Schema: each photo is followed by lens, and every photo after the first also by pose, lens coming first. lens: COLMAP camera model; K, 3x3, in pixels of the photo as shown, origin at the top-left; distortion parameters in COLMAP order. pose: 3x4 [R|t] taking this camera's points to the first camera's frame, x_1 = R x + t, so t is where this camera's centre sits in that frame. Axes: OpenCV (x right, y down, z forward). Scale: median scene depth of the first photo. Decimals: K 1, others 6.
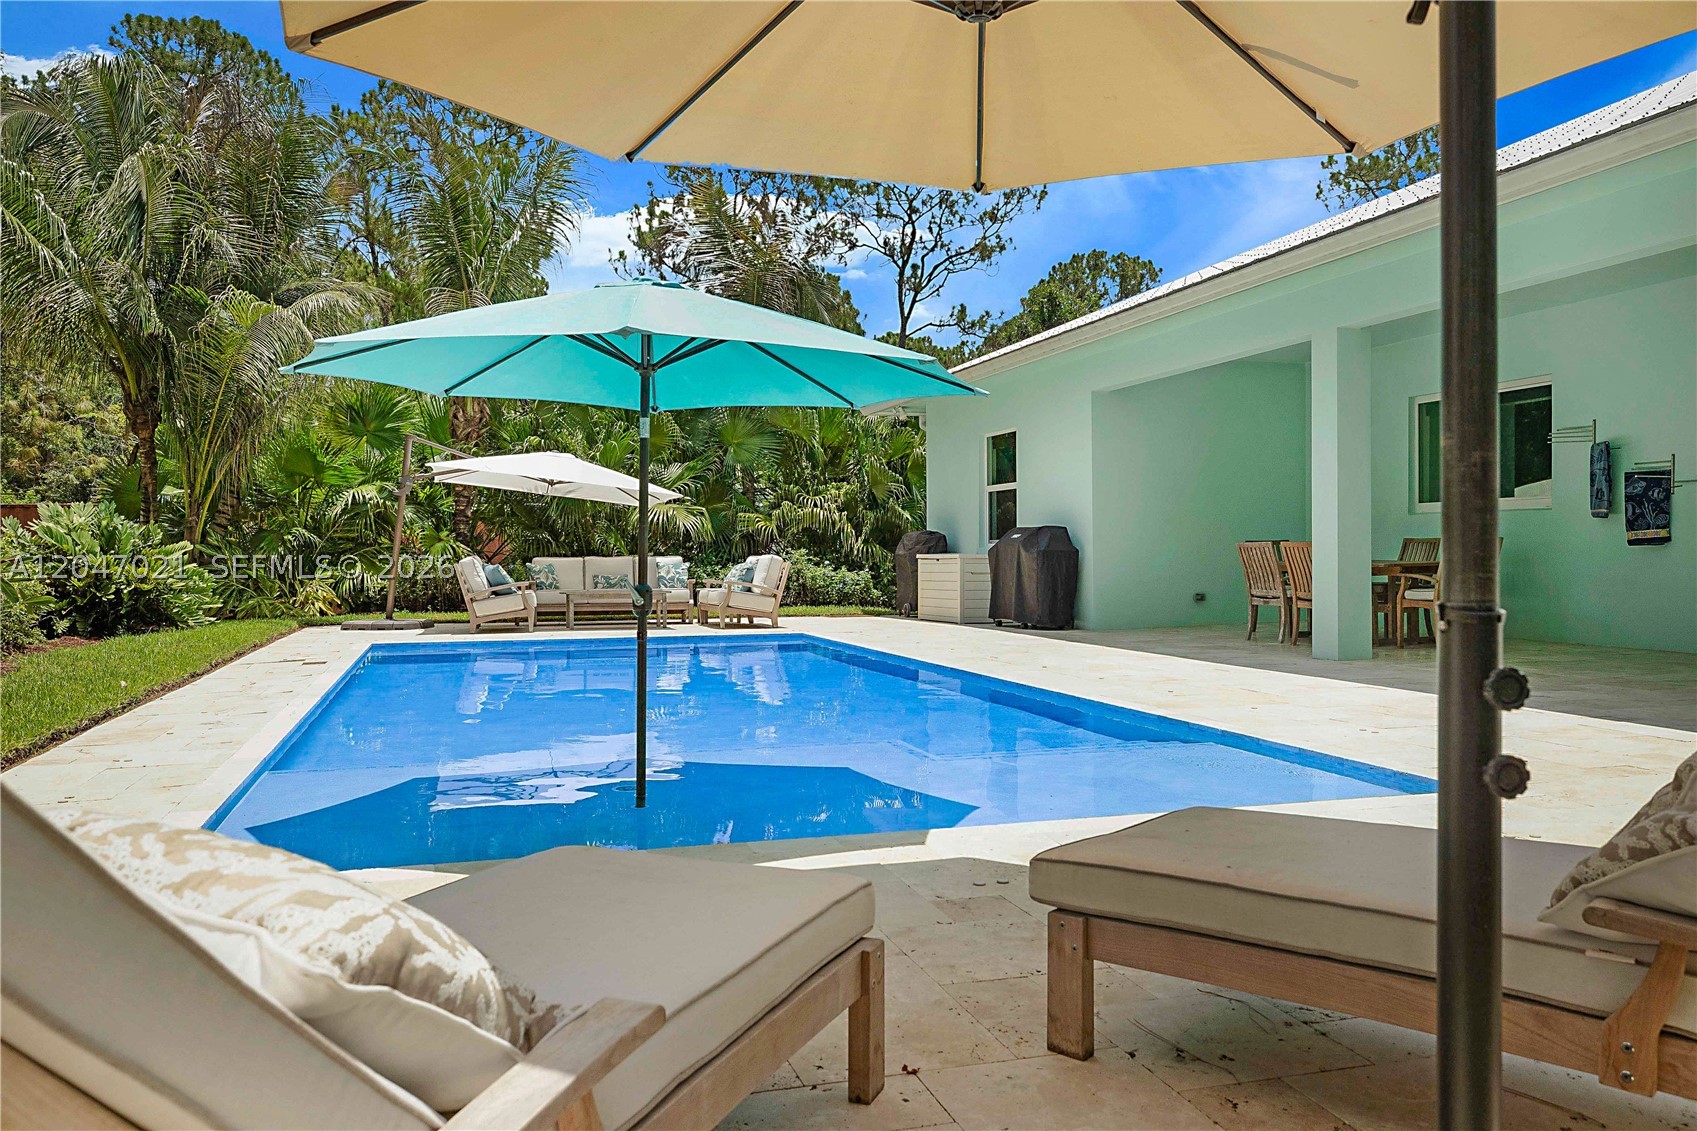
lens RADIAL K [[1293.8, 0, 837.8], [0, 1293.8, 566.2], [0, 0, 1]] dist [-0.001082, -0.009969]
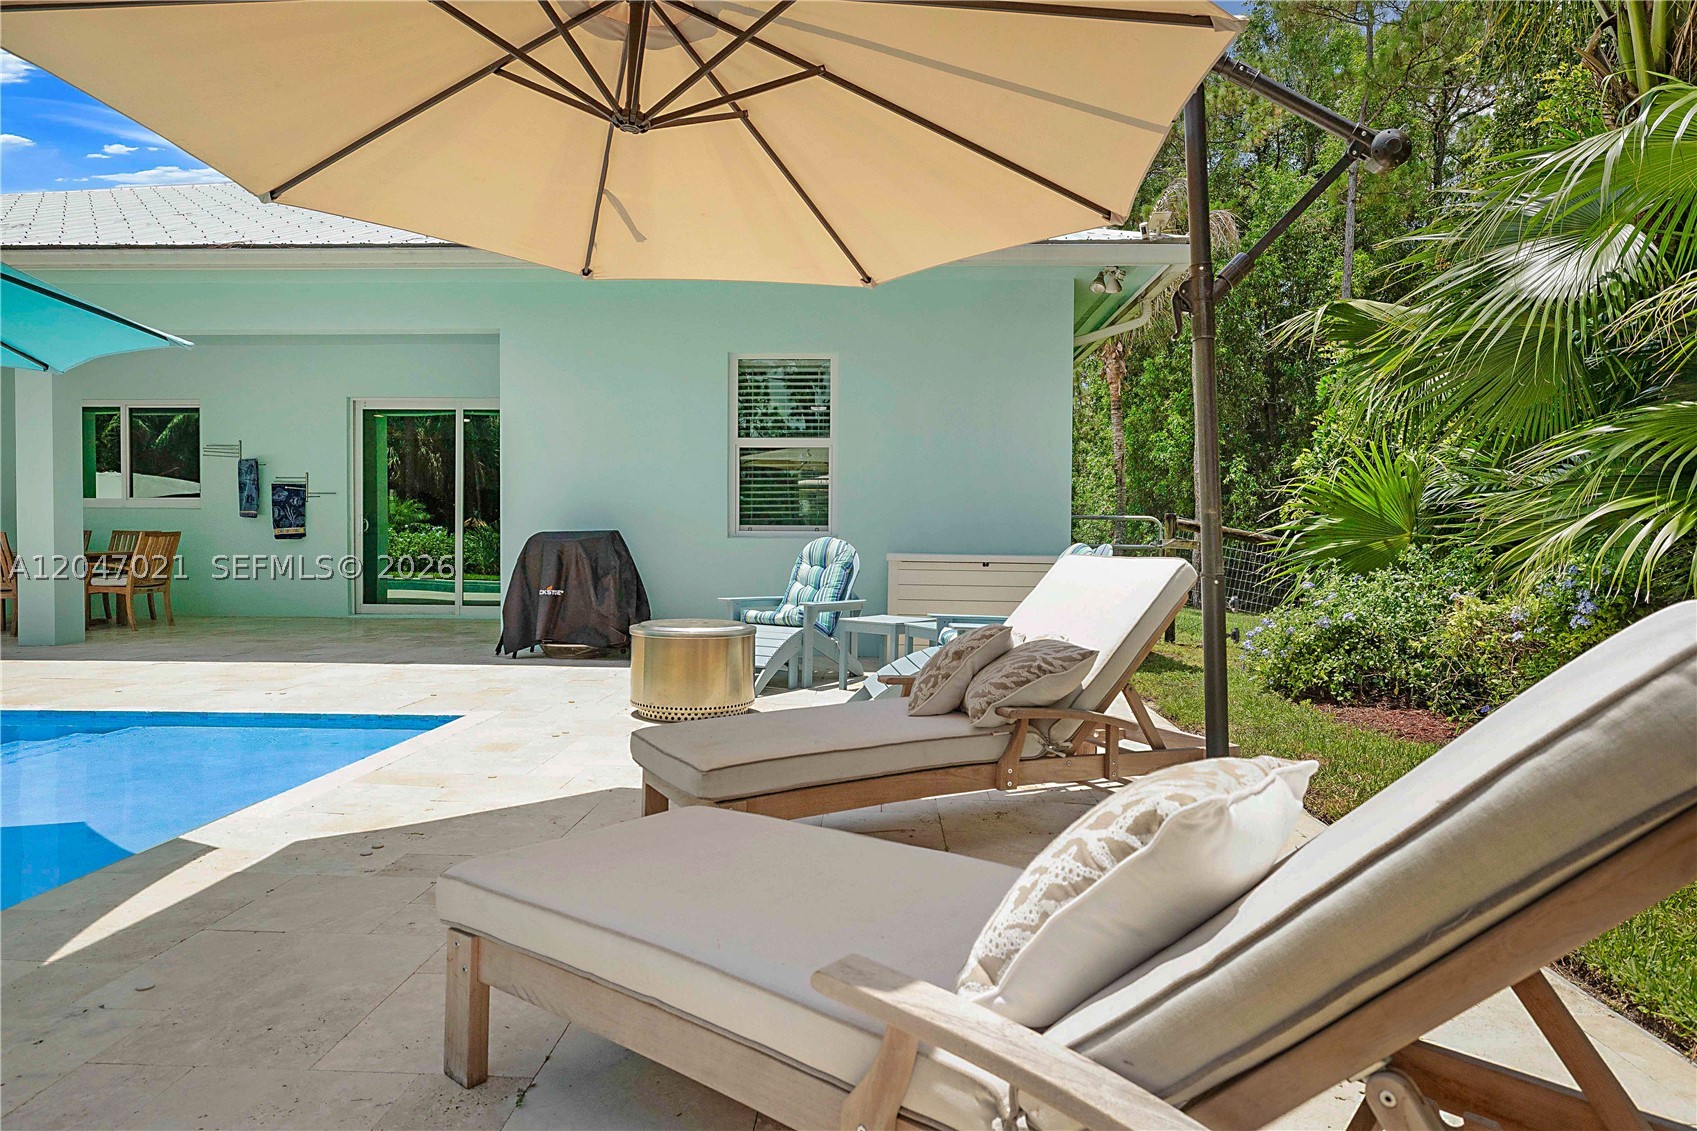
lens RADIAL K [[1027.7, 0, 842.1], [0, 1027.7, 559.7], [0, 0, 1]] dist [0.002355, -0.000452]
pose [[0.311934, -0.010851, 0.950042, -0.143149], [0.002056, 0.999940, 0.010746, -0.003533], [-0.950101, -0.001398, 0.311938, 0.081048]]
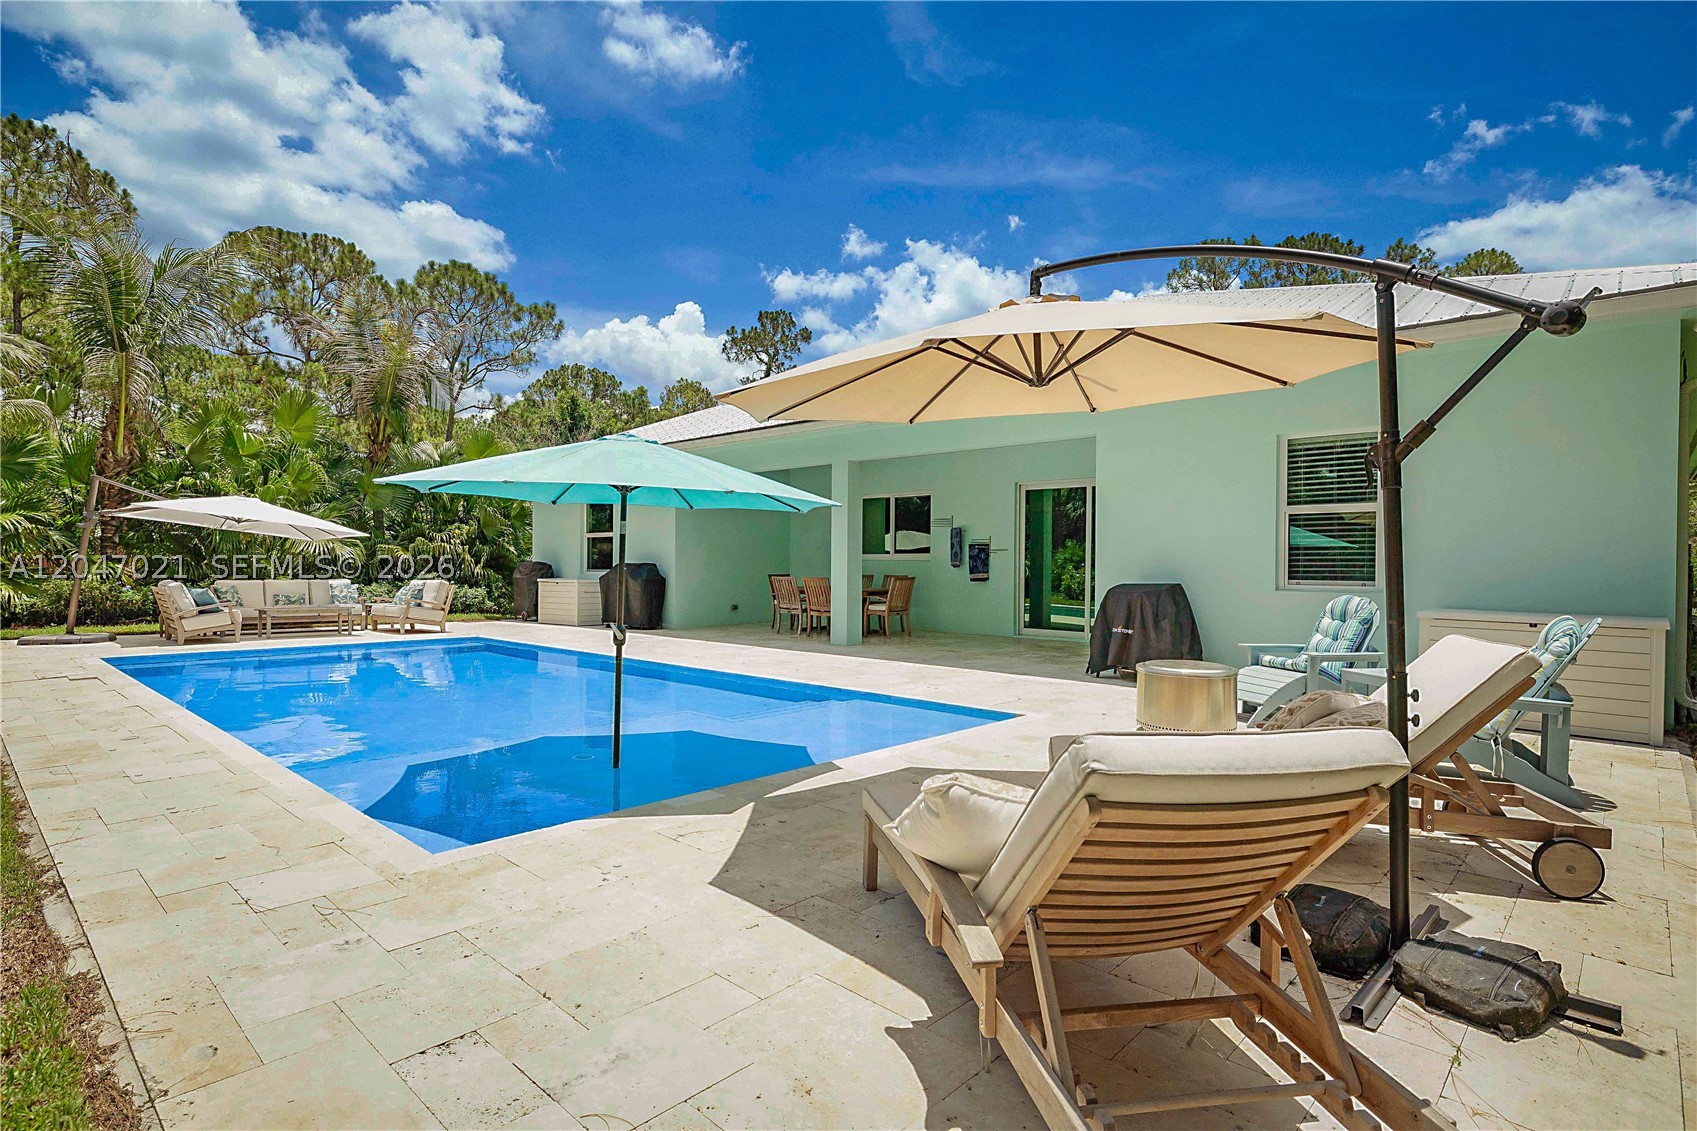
lens RADIAL K [[861.5, 0, 837.9], [0, 861.5, 567.2], [0, 0, 1]] dist [0.000768, 0.000082]
pose [[0.859340, 0.009013, 0.511326, -0.158914], [-0.006236, 0.999955, -0.007146, -0.018556], [-0.511367, 0.002953, 0.859357, -0.016290]]
